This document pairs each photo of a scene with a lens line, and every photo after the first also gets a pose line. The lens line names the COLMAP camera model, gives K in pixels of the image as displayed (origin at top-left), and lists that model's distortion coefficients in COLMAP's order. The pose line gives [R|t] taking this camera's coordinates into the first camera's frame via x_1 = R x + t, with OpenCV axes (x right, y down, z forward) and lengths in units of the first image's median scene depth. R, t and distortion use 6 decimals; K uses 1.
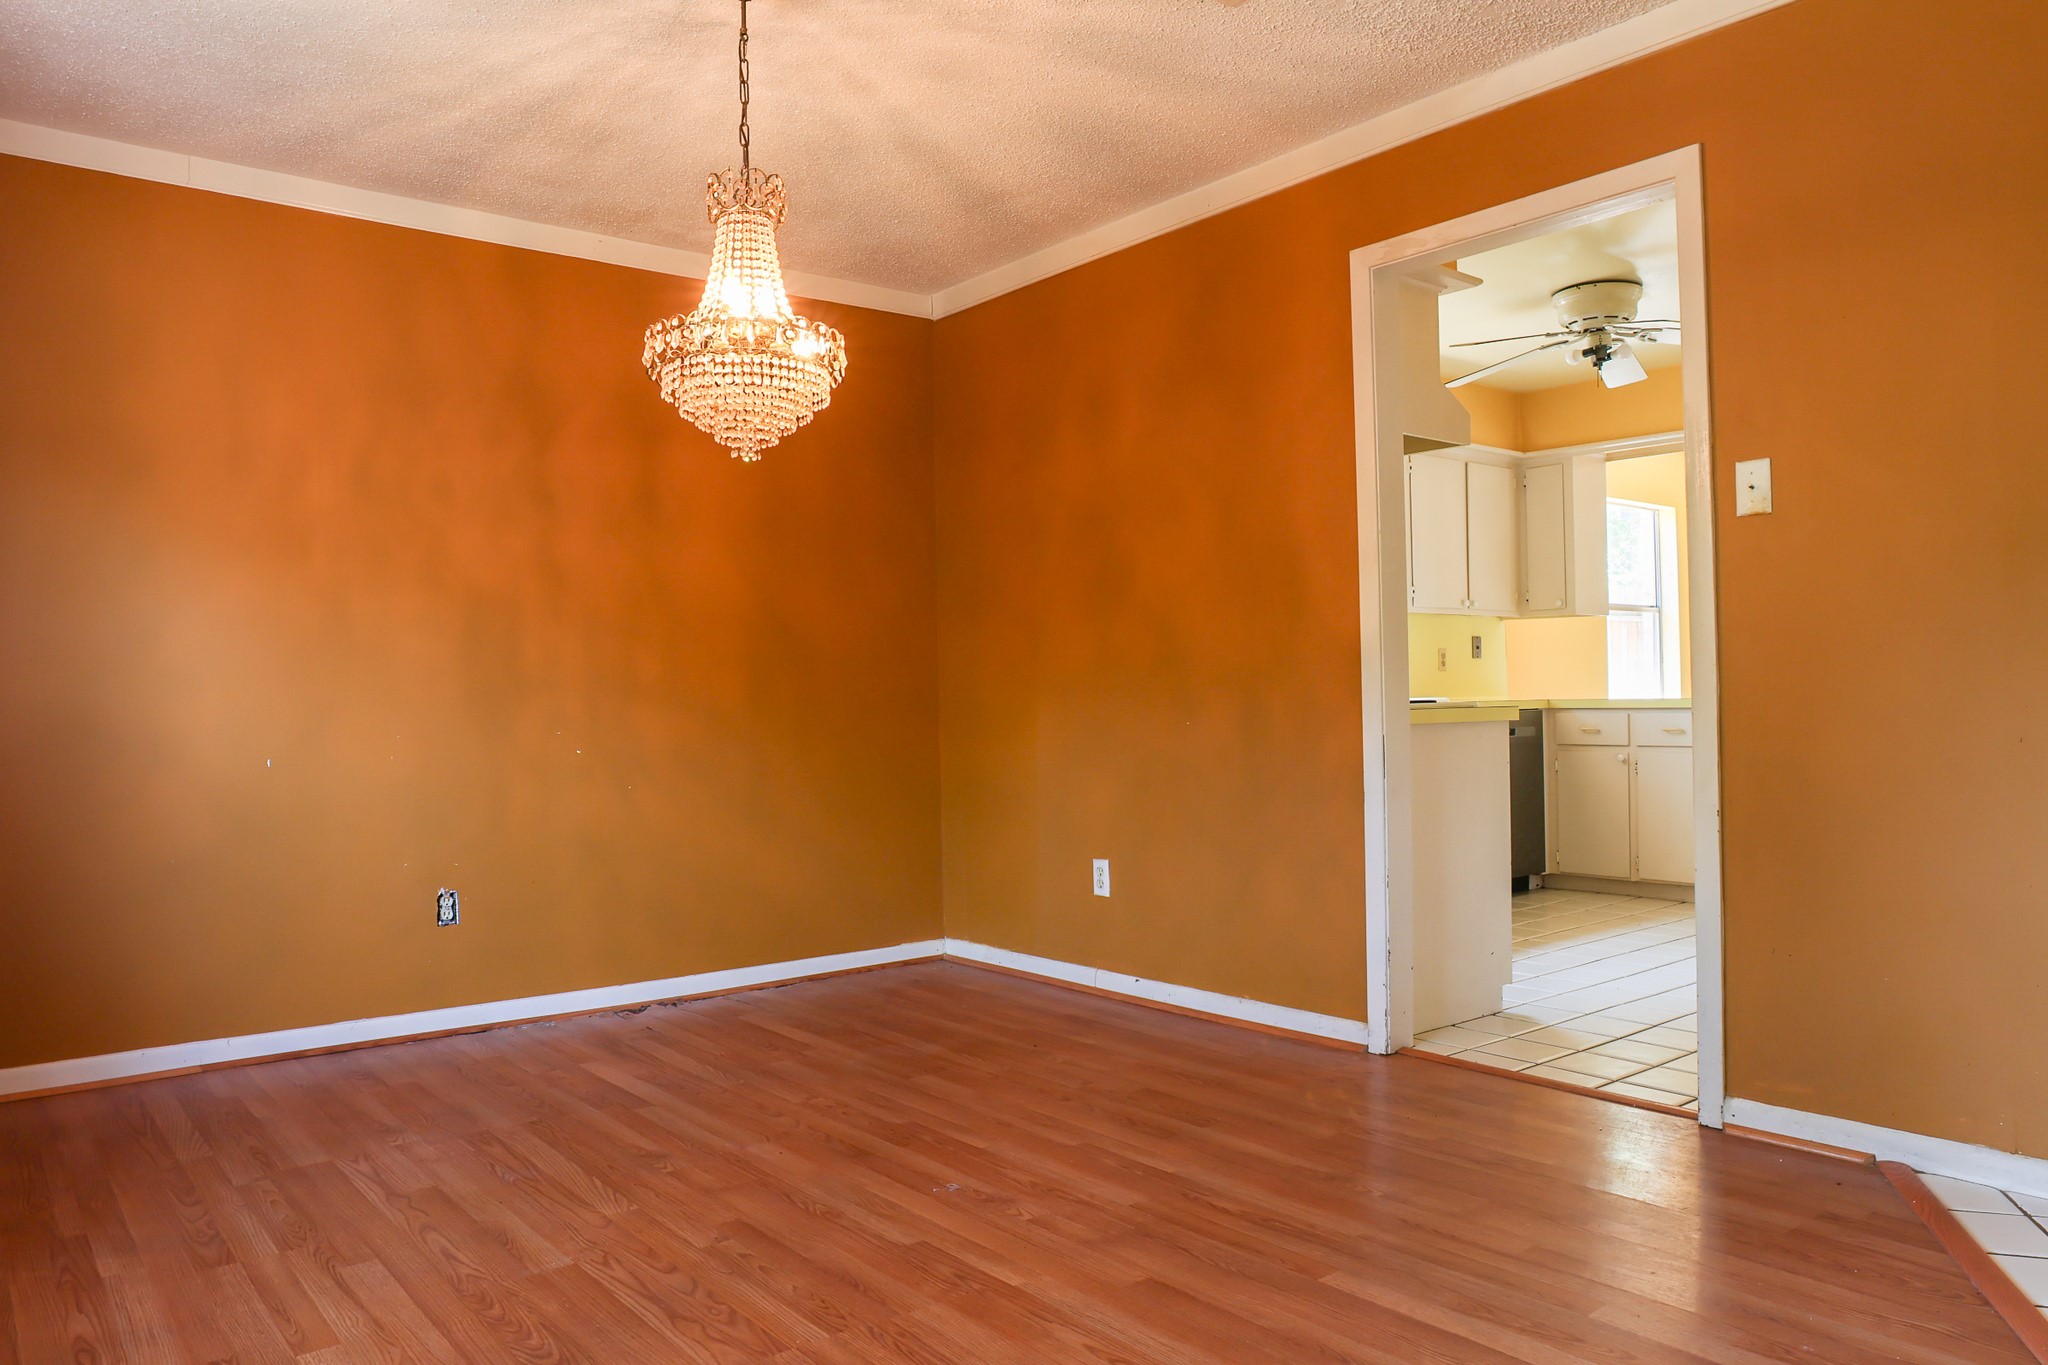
lens RADIAL K [[1419.5, 0, 1022.9], [0, 1419.5, 685.8], [0, 0, 1]] dist [-0.054208, 0.022493]
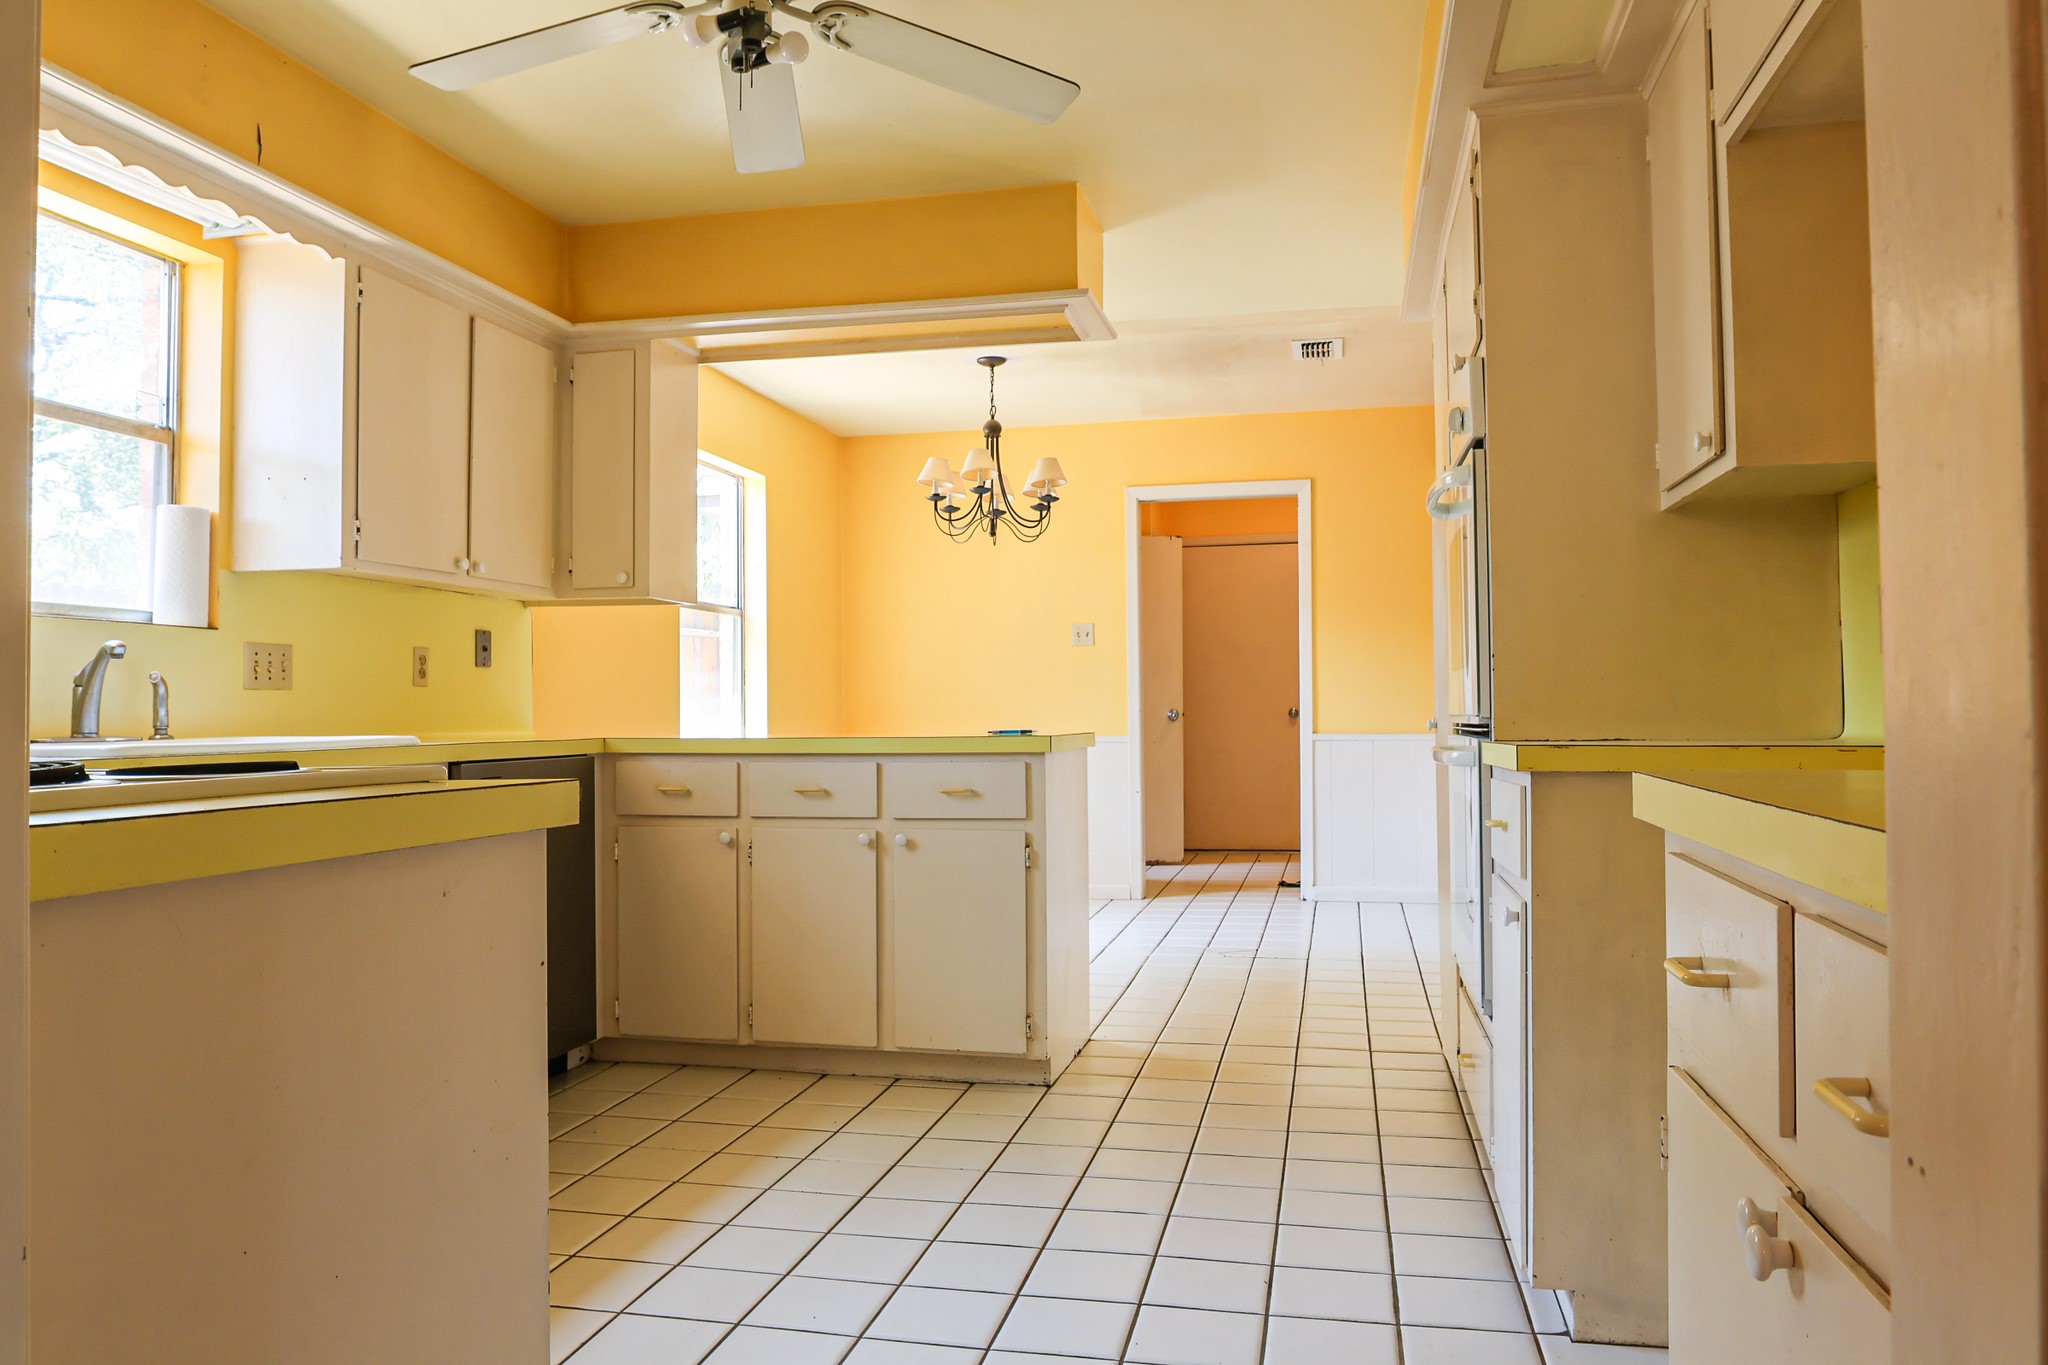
lens RADIAL K [[1419.5, 0, 1023.3], [0, 1419.5, 680.9], [0, 0, 1]] dist [-0.054208, 0.022493]
pose [[0.783726, 0.026429, 0.620544, 0.144900], [-0.011088, 0.999530, -0.028567, 0.000765], [-0.621007, 0.015508, 0.783651, 0.432495]]
